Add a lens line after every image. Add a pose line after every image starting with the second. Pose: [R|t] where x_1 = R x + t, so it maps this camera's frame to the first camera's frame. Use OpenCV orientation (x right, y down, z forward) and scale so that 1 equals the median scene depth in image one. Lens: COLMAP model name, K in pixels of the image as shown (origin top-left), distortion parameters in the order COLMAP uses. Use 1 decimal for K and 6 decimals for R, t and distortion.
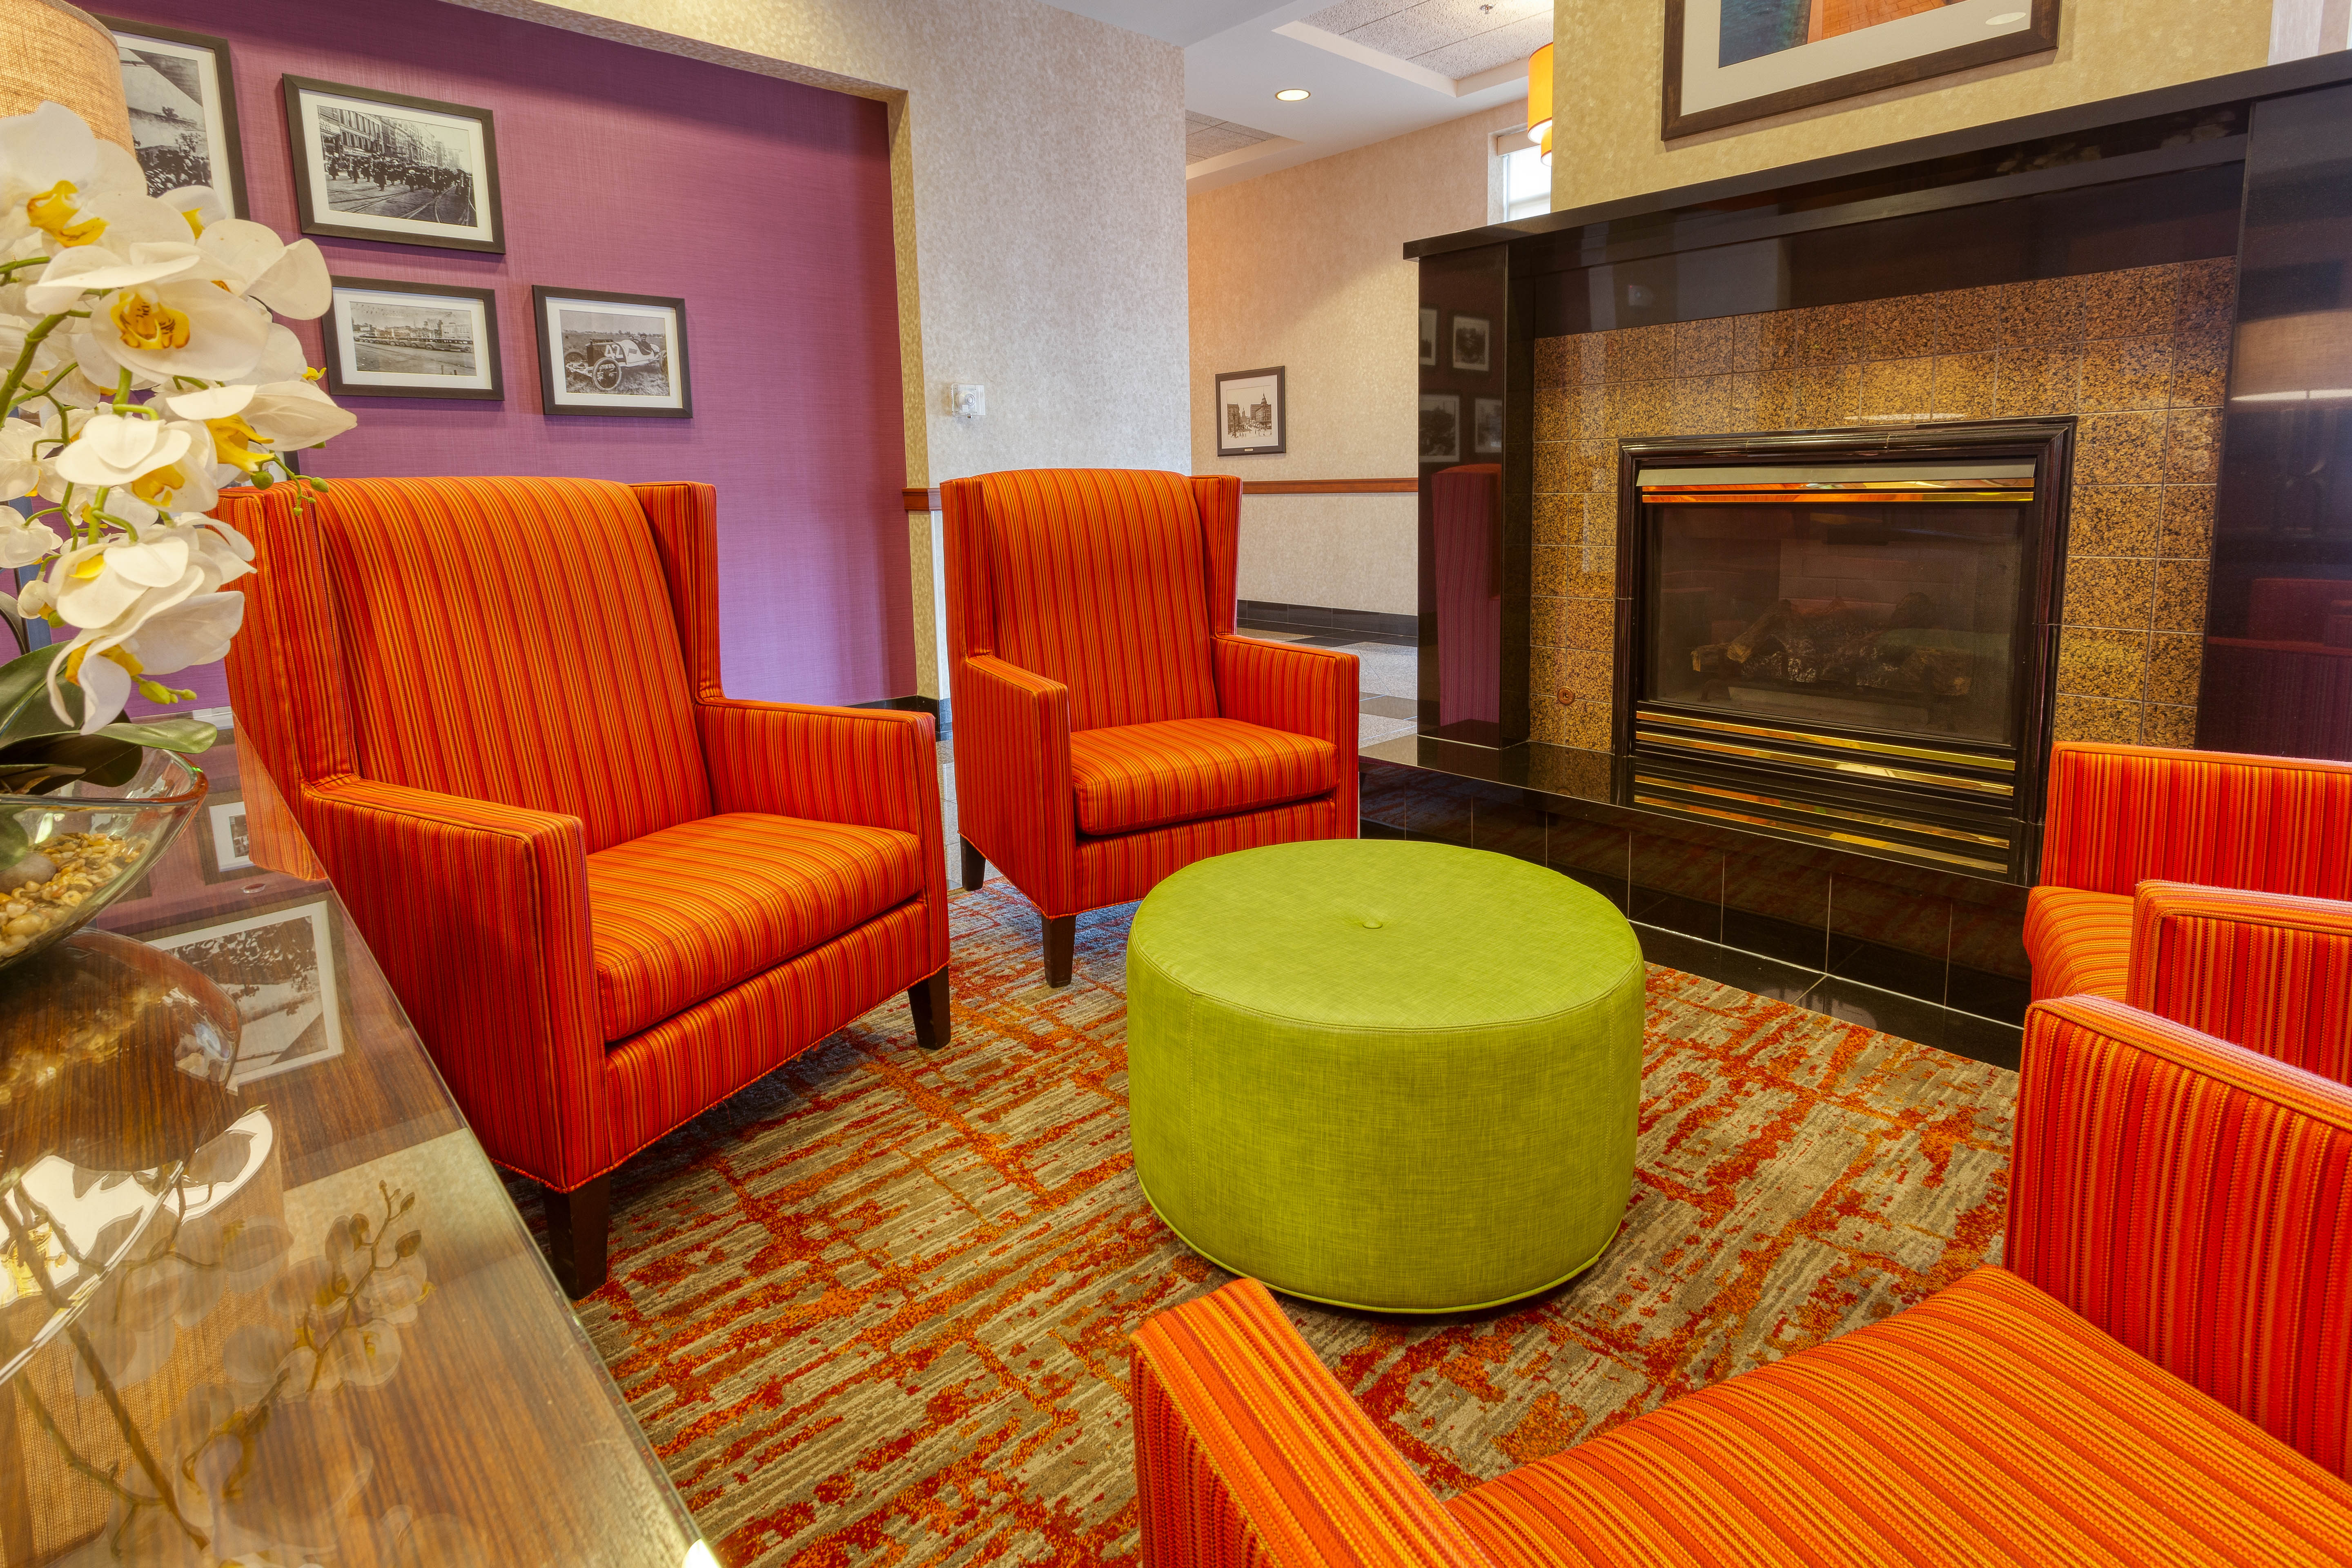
lens RADIAL K [[1155.2, 0, 1177.9], [0, 1155.2, 629.2], [0, 0, 1]] dist [-0.002611, -0.000084]
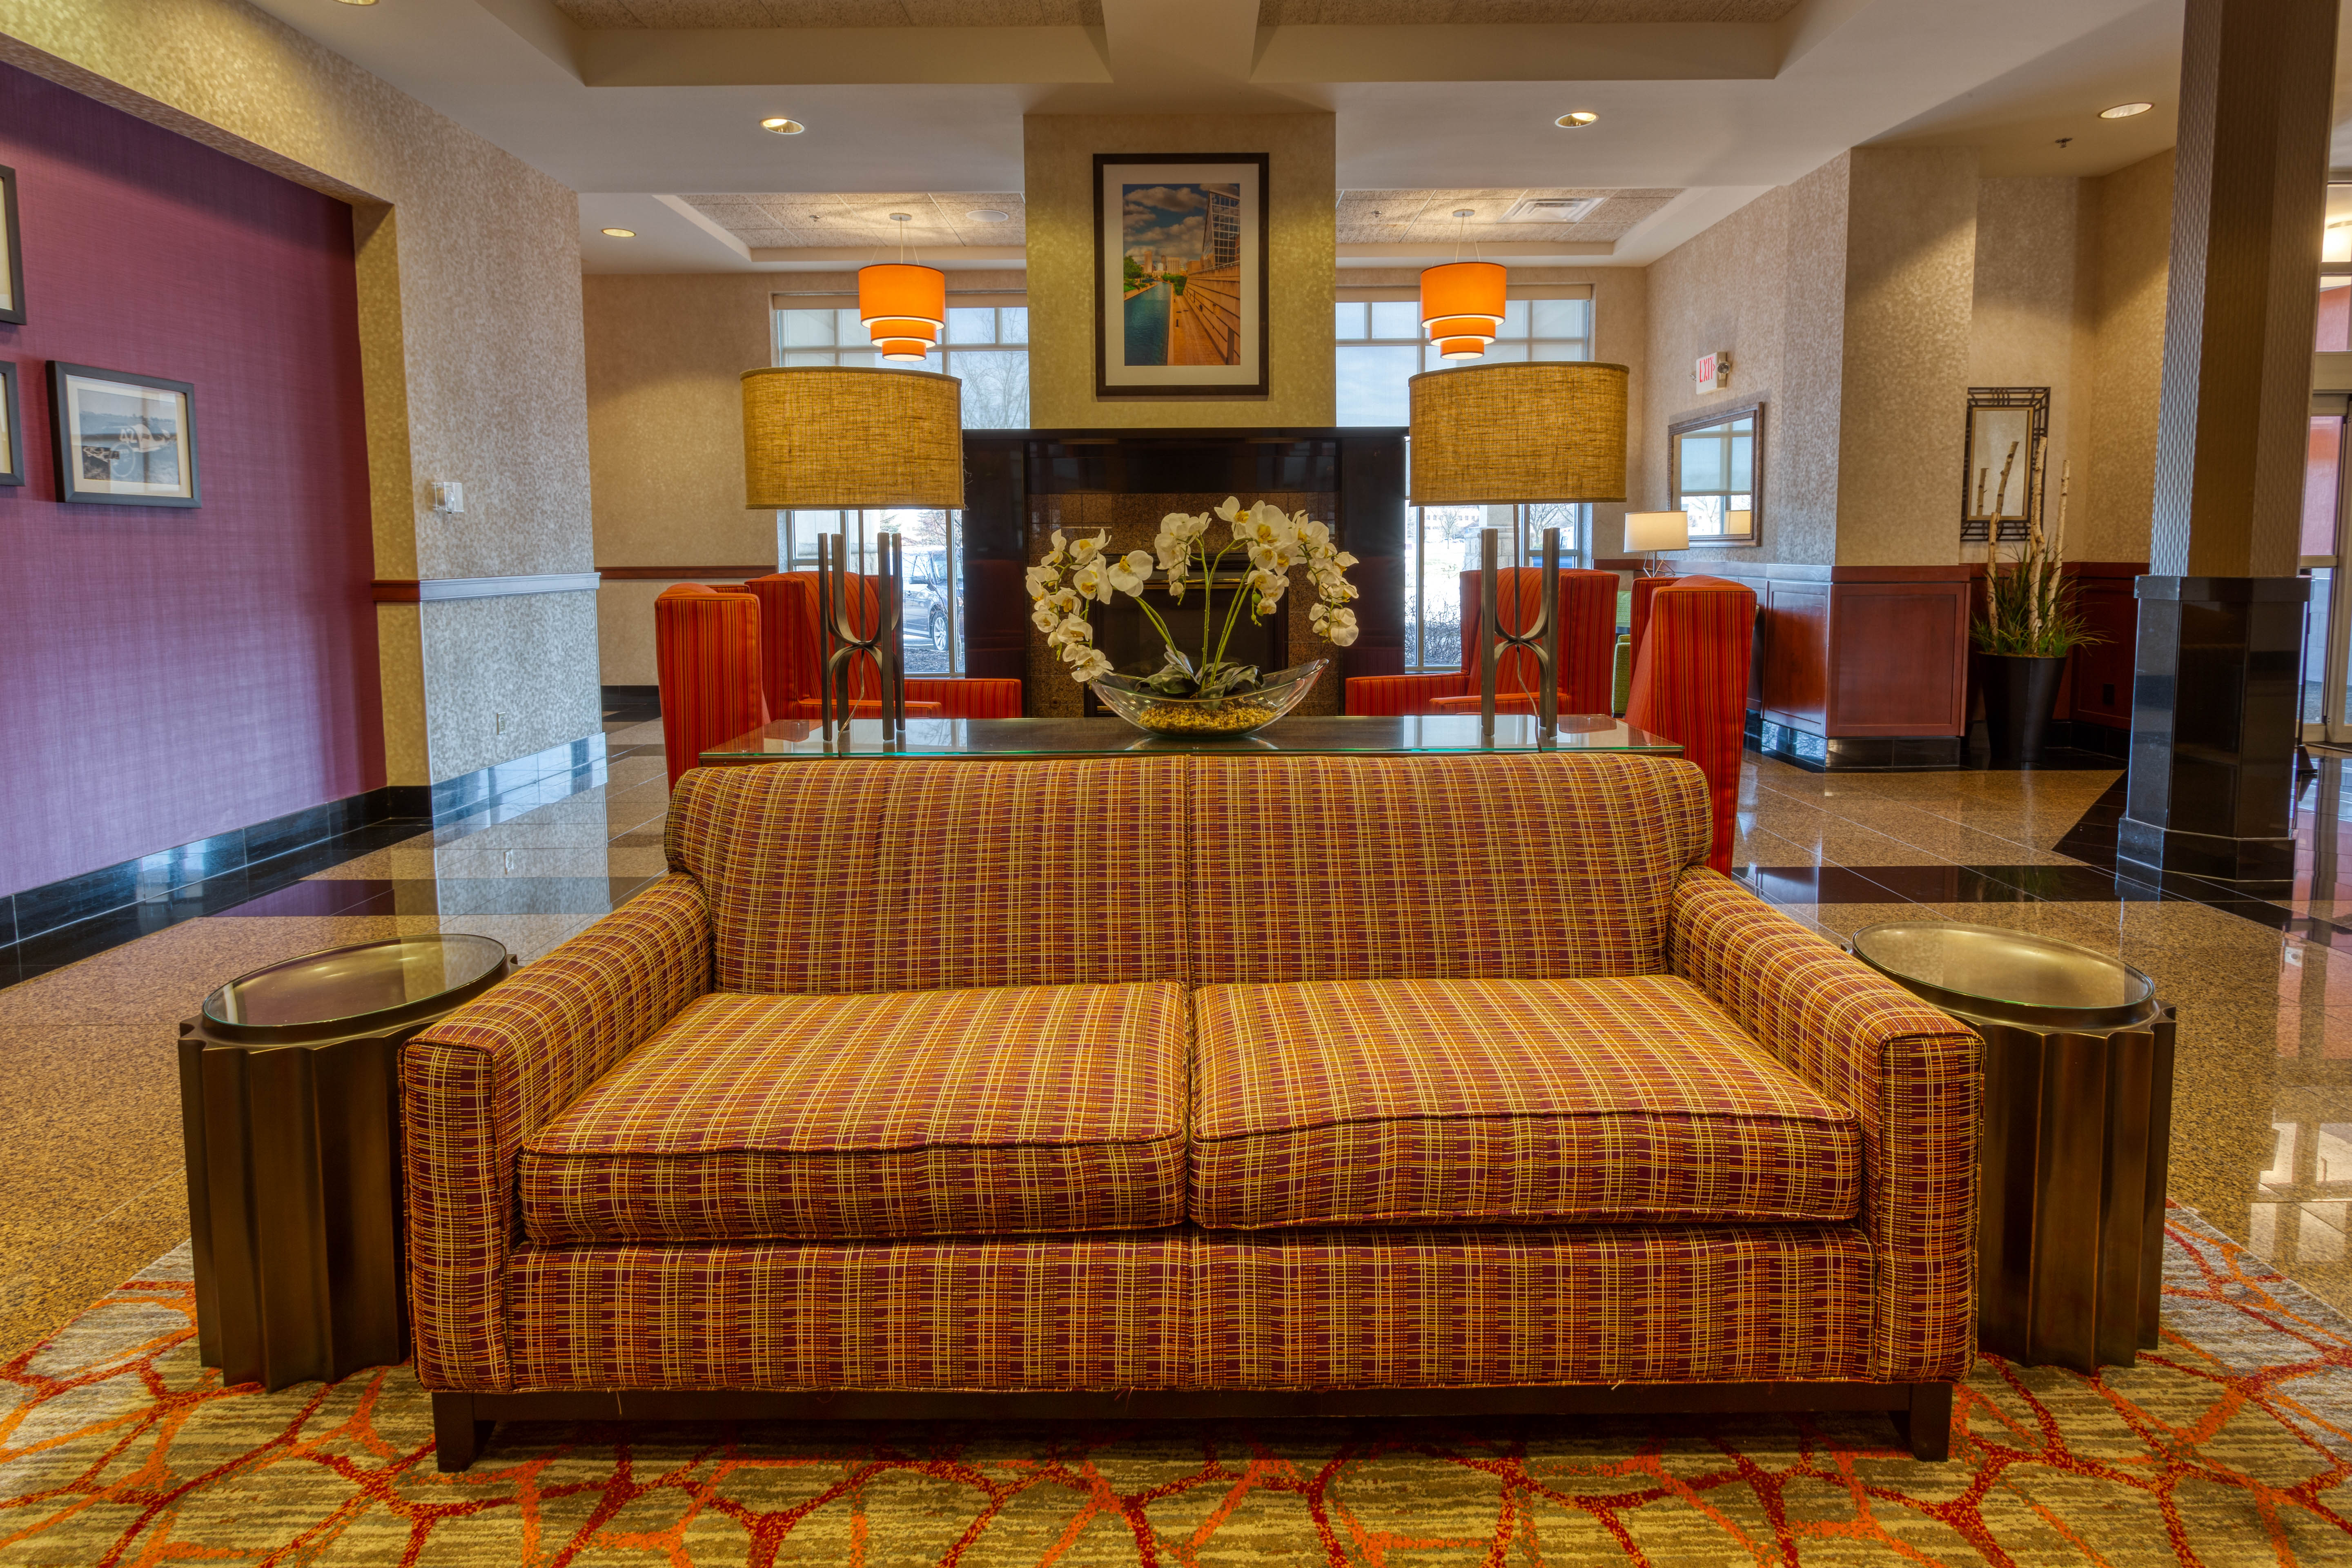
lens RADIAL K [[1155.2, 0, 1177.9], [0, 1155.2, 629.2], [0, 0, 1]] dist [-0.002611, -0.000084]
pose [[0.678766, -0.035799, 0.733481, -0.591787], [0.085468, 0.995874, -0.030486, 0.013384], [-0.729364, 0.083382, 0.679025, -0.225077]]
